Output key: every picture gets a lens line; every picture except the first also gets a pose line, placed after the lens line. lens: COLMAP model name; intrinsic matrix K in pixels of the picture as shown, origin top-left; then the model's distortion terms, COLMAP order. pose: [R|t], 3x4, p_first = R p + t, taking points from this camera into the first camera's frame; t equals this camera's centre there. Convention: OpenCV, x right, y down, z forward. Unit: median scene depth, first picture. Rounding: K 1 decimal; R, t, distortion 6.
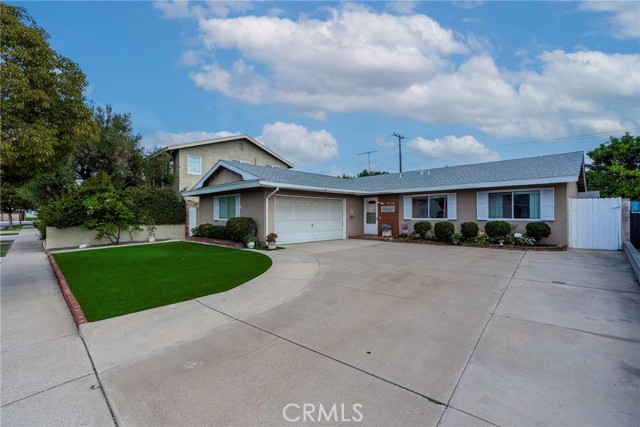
lens RADIAL K [[290.0, 0, 321.1], [0, 290.0, 209.9], [0, 0, 1]] dist [-0.005468, -0.000167]
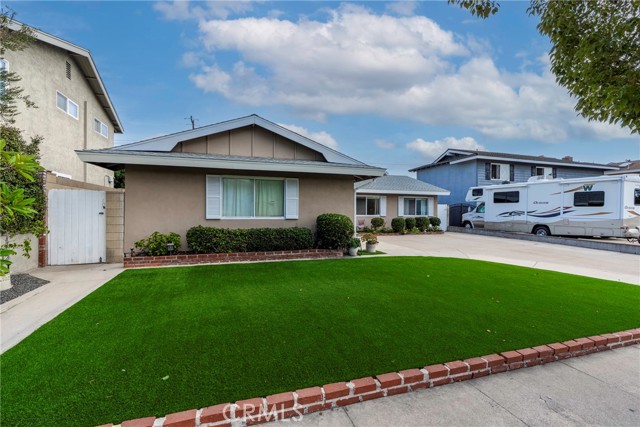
lens RADIAL K [[290.0, 0, 321.1], [0, 290.0, 209.9], [0, 0, 1]] dist [-0.005468, -0.000167]
pose [[0.469434, 0.014032, 0.882856, -0.868231], [-0.022765, 0.999734, -0.003785, 0.017701], [-0.882674, -0.018321, 0.469628, 0.660569]]
